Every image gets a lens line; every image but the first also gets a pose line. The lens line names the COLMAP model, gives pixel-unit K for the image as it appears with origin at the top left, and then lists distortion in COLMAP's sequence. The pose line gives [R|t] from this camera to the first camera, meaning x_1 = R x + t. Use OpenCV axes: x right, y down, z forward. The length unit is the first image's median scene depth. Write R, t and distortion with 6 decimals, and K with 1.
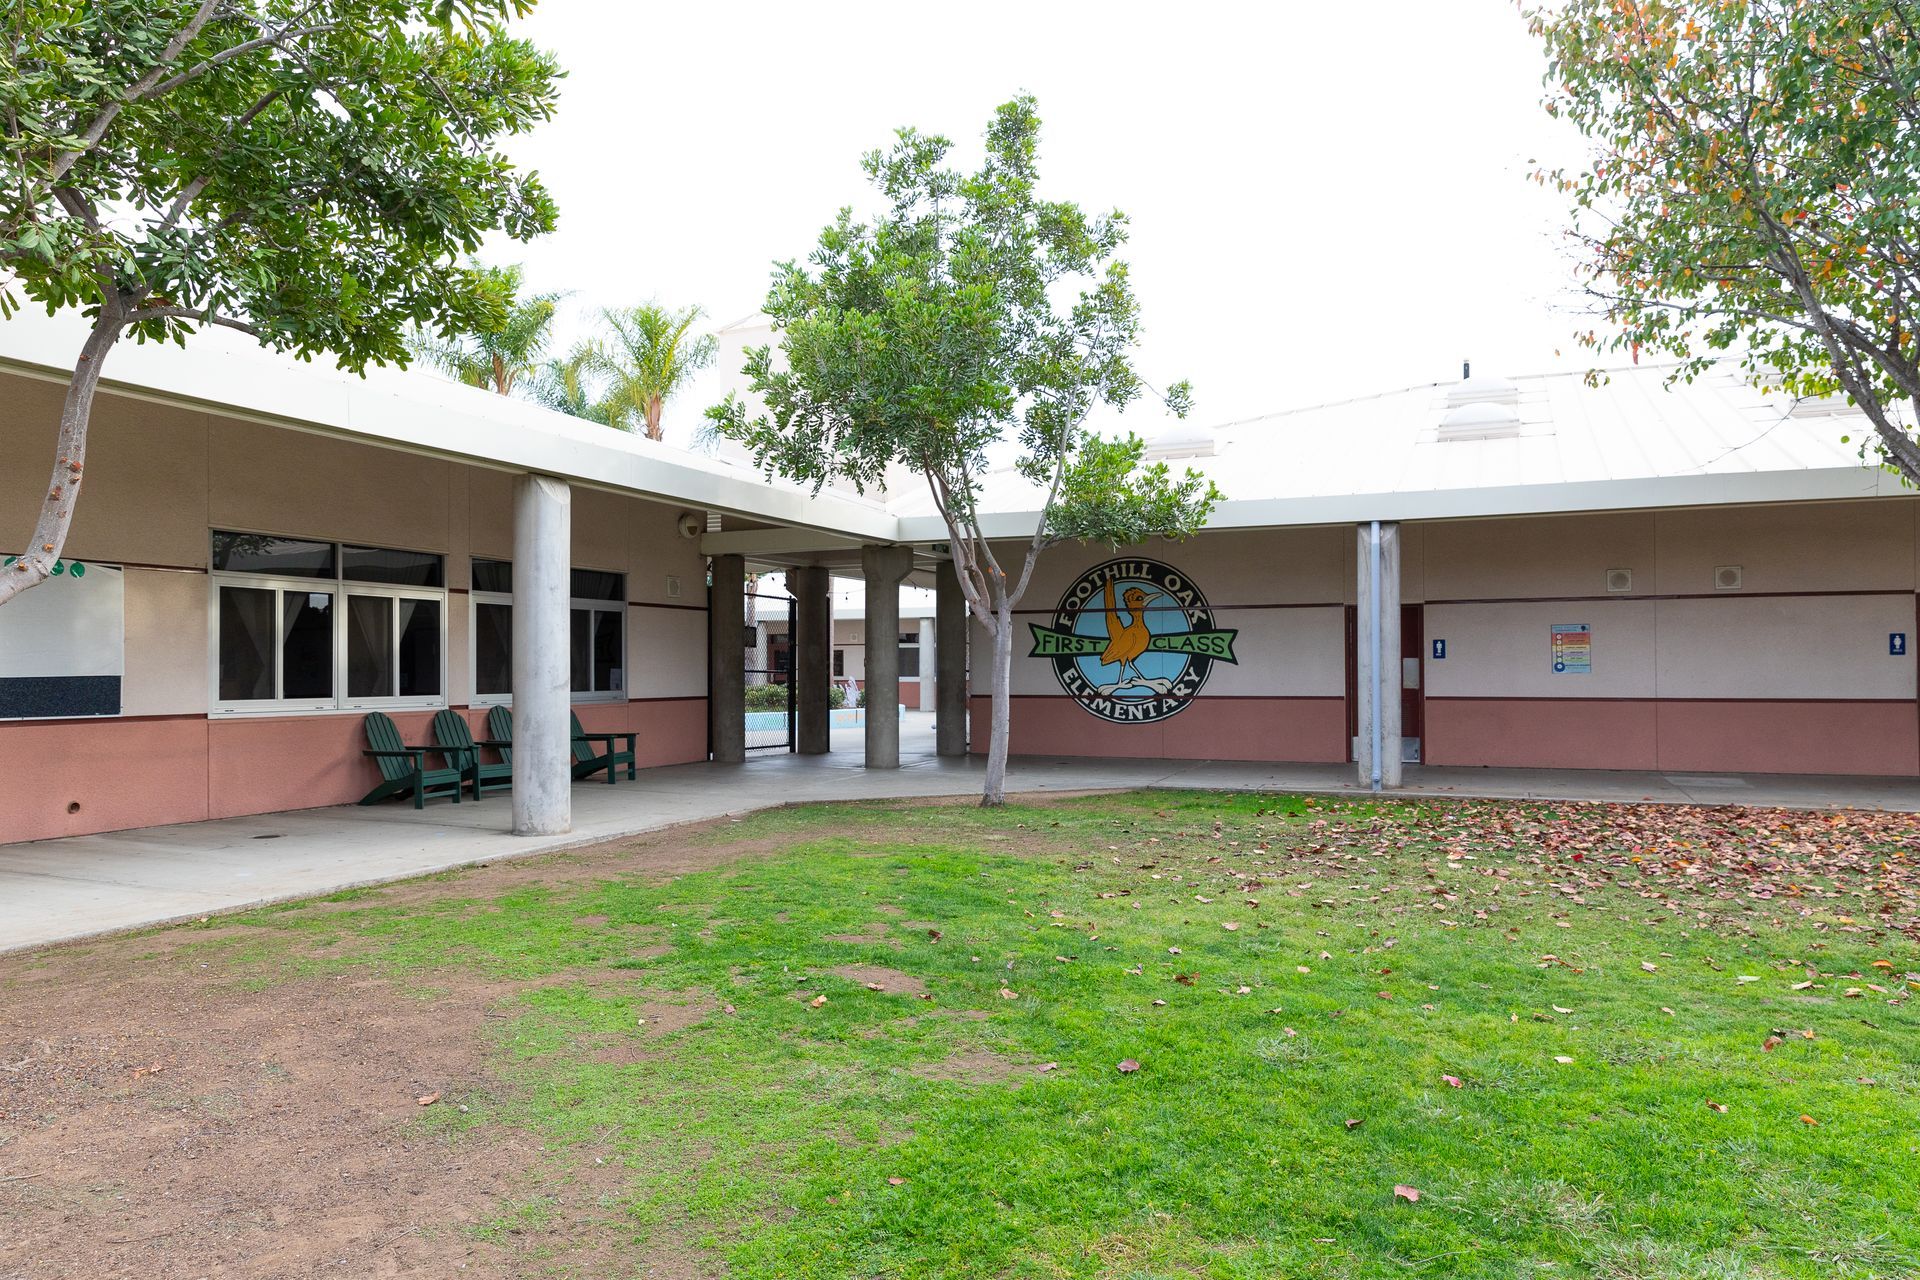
lens RADIAL K [[1375.7, 0, 902.5], [0, 1375.7, 638.5], [0, 0, 1]] dist [0.005485, 0.002288]
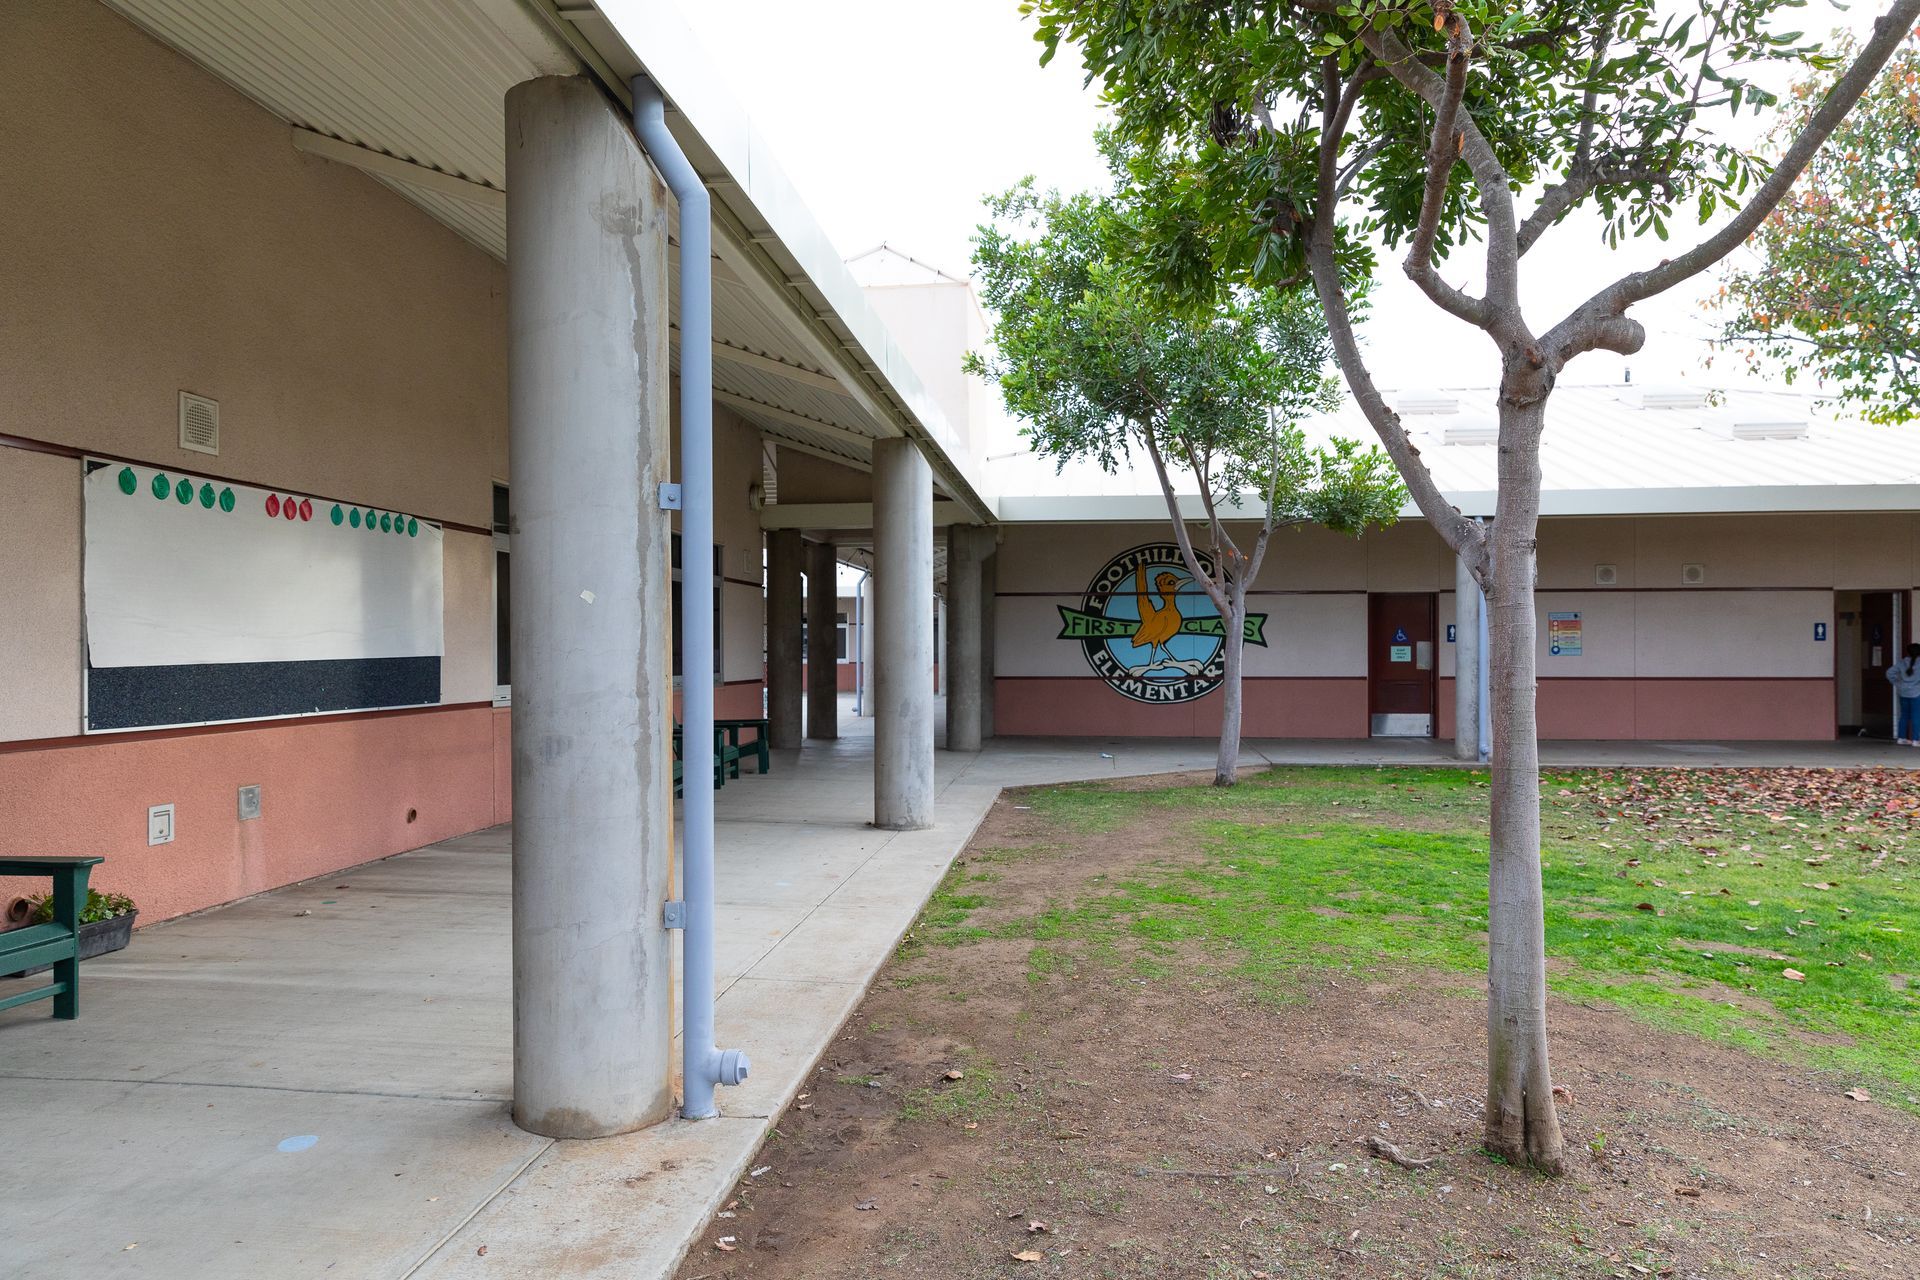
lens RADIAL K [[1375.7, 0, 902.5], [0, 1375.7, 638.5], [0, 0, 1]] dist [0.005485, 0.002288]
pose [[0.953575, 0.005067, 0.301114, -0.334134], [-0.009050, 0.999889, 0.011832, 0.002341], [-0.301021, -0.014008, 0.953515, 0.074399]]
